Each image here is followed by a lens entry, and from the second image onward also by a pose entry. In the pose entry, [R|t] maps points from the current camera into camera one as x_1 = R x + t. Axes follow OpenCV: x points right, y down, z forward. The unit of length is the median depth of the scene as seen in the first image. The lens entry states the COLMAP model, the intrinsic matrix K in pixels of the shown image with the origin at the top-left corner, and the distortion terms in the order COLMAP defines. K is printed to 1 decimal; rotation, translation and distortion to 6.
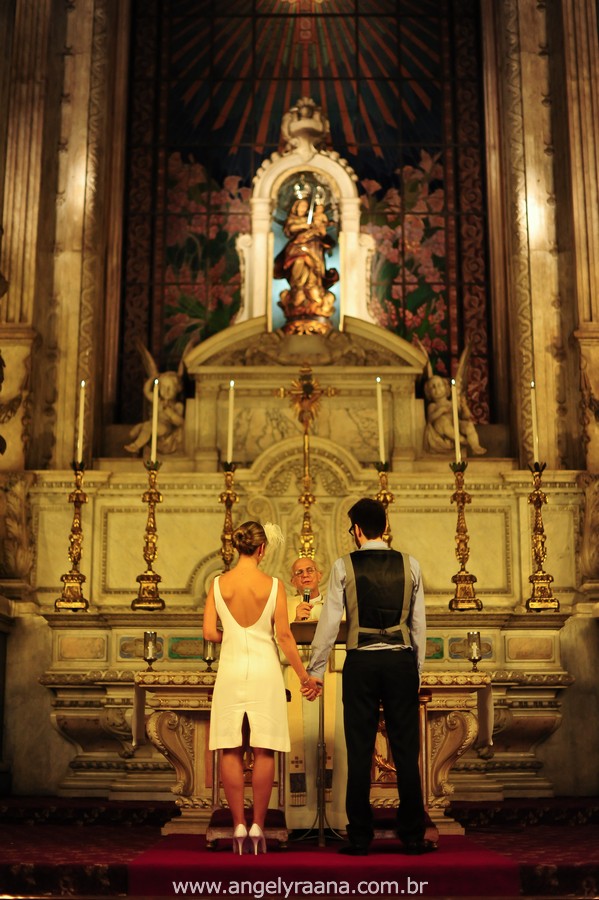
lens RADIAL K [[1333.6, 0, 298.7], [0, 1333.6, 449.0], [0, 0, 1]] dist [-0.078430, 0.000000]
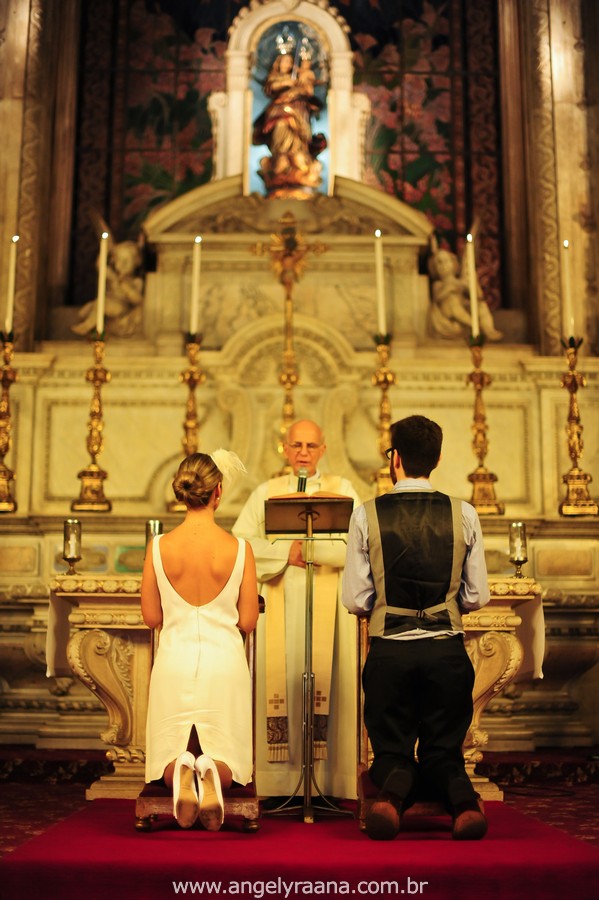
lens RADIAL K [[1333.6, 0, 301.9], [0, 1333.6, 424.6], [0, 0, 1]] dist [-0.078430, 0.000000]
pose [[0.999842, 0.006801, 0.016422, 0.000621], [-0.007168, 0.999723, 0.022396, 0.034303], [-0.016265, -0.022510, 0.999614, 0.137706]]
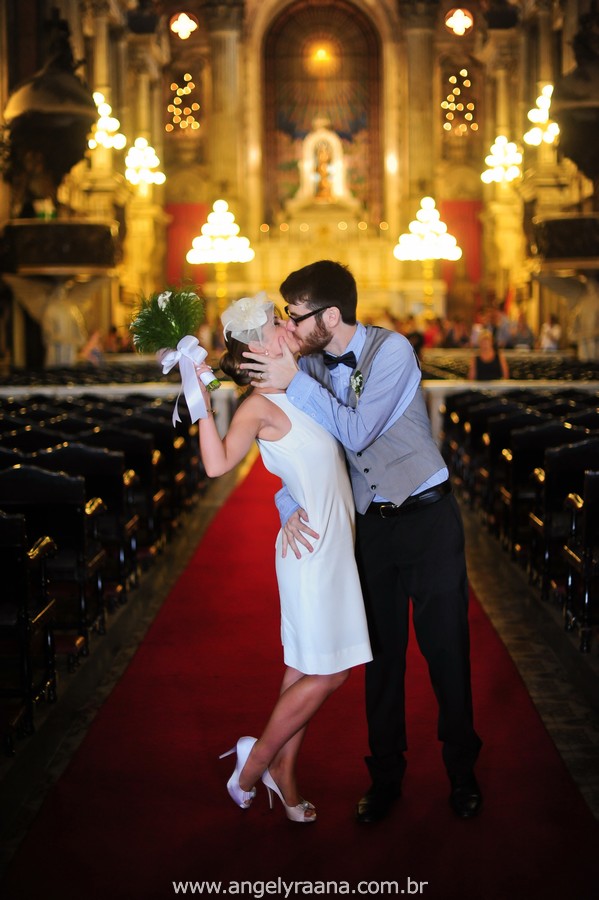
lens RADIAL K [[1233.9, 0, 298.1], [0, 1233.9, 449.9], [0, 0, 1]] dist [-0.124306, 0.000000]
pose [[0.999880, -0.011665, -0.010215, -0.031450], [0.014333, 0.946658, 0.321921, -0.451264], [0.005915, -0.322028, 0.946712, -1.962969]]
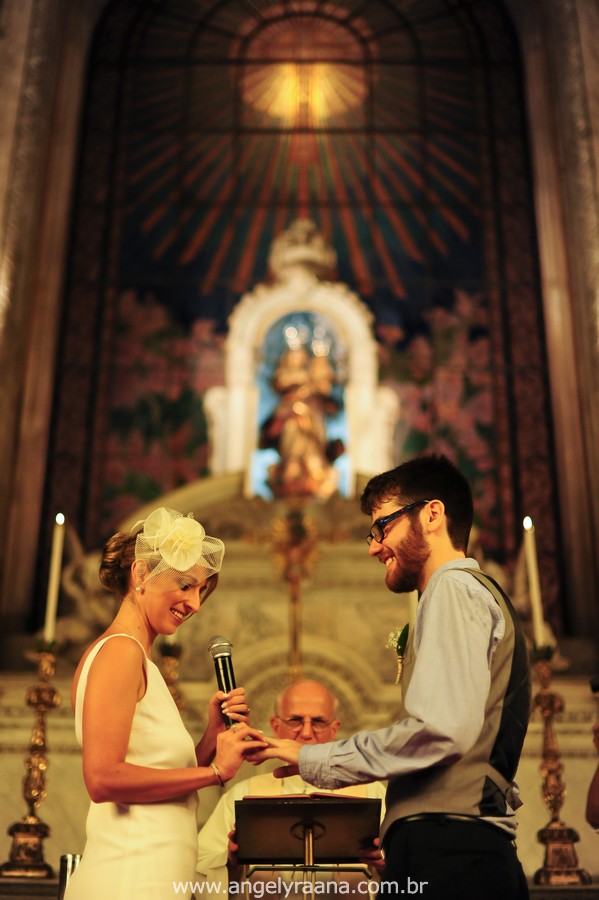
lens RADIAL K [[1442.2, 0, 278.2], [0, 1442.2, 454.2], [0, 0, 1]] dist [-0.109349, 0.000000]
pose [[0.999818, 0.006943, -0.017756, 0.006871], [-0.010933, 0.971779, -0.235641, 0.059630], [0.015619, 0.235792, 0.971678, 0.243468]]
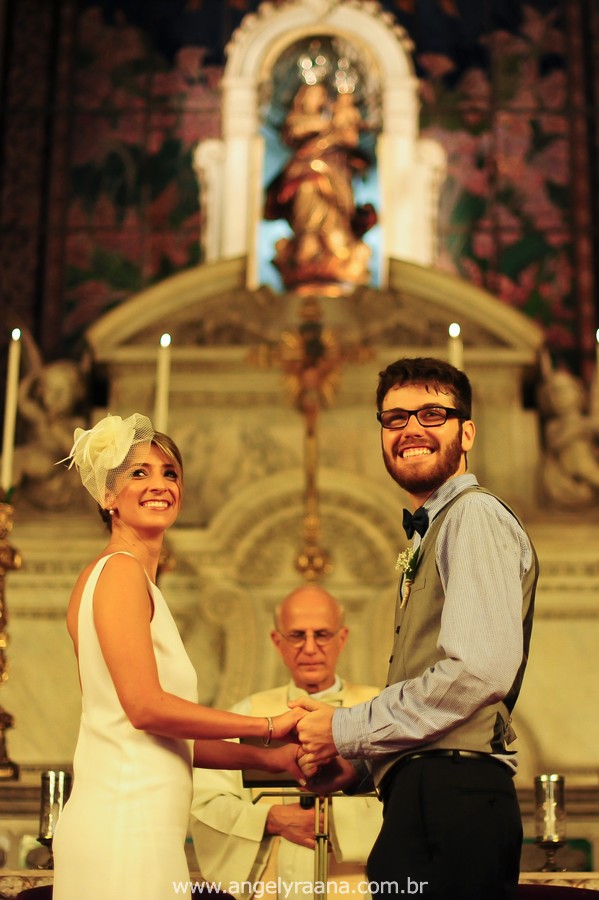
lens RADIAL K [[1968.3, 0, 337.9], [0, 1968.3, 450.0], [0, 0, 1]] dist [-0.107553, 0.000000]
pose [[0.999985, 0.002477, 0.004957, 0.009087], [-0.001978, 0.995160, -0.098249, 0.049342], [-0.005176, 0.098238, 0.995149, 0.193641]]
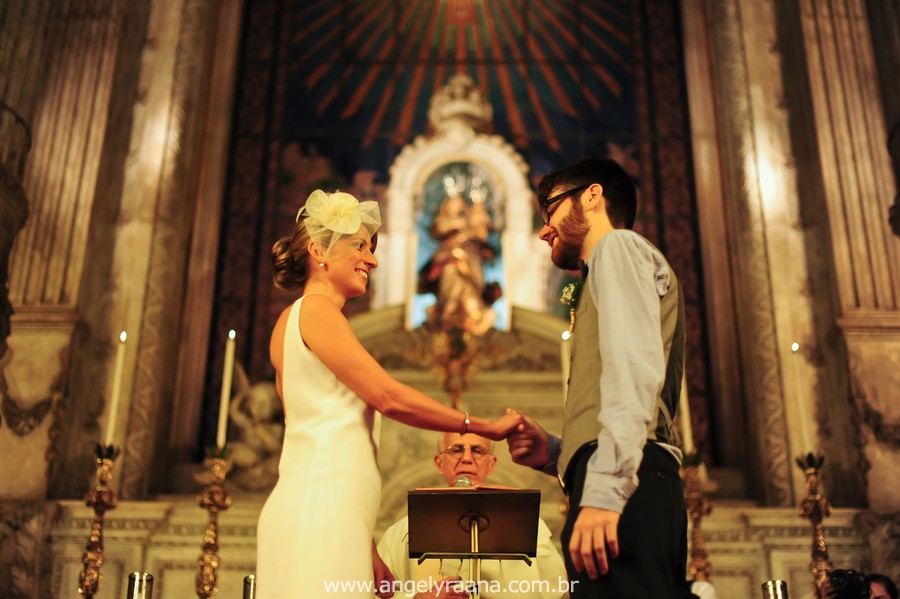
lens RADIAL K [[1442.2, 0, 419.7], [0, 1442.2, 288.5], [0, 0, 1]] dist [-0.109349, 0.000000]
pose [[0.999603, 0.007939, -0.027050, 0.005201], [-0.015057, 0.961546, -0.274229, 0.092965], [0.023832, 0.274528, 0.961284, 0.223172]]
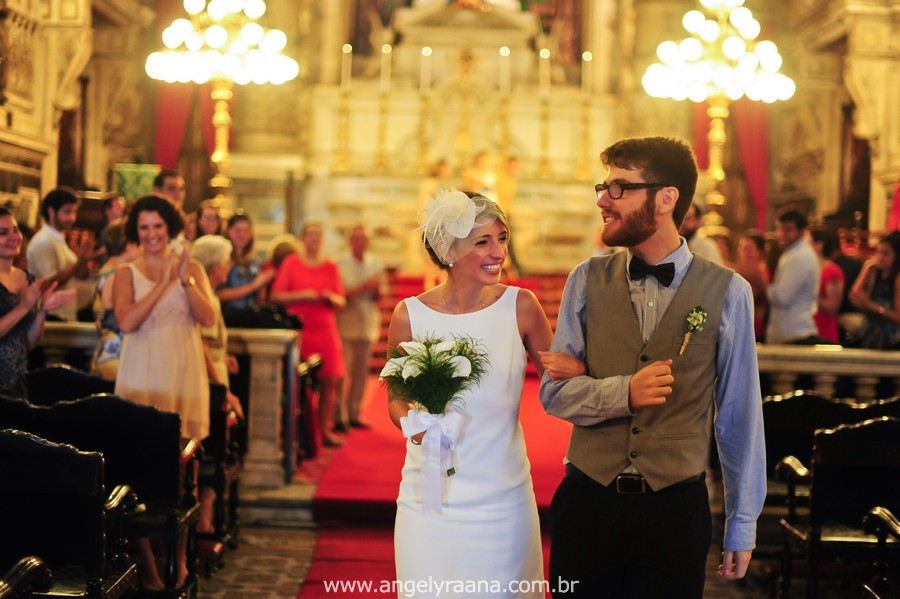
lens RADIAL K [[1333.6, 0, 416.9], [0, 1333.6, 315.7], [0, 0, 1]] dist [-0.078430, 0.000000]
pose [[0.999402, 0.034467, -0.002609, -0.038231], [-0.032647, 0.966042, 0.256313, -0.131721], [0.011355, -0.256075, 0.966590, -0.708760]]
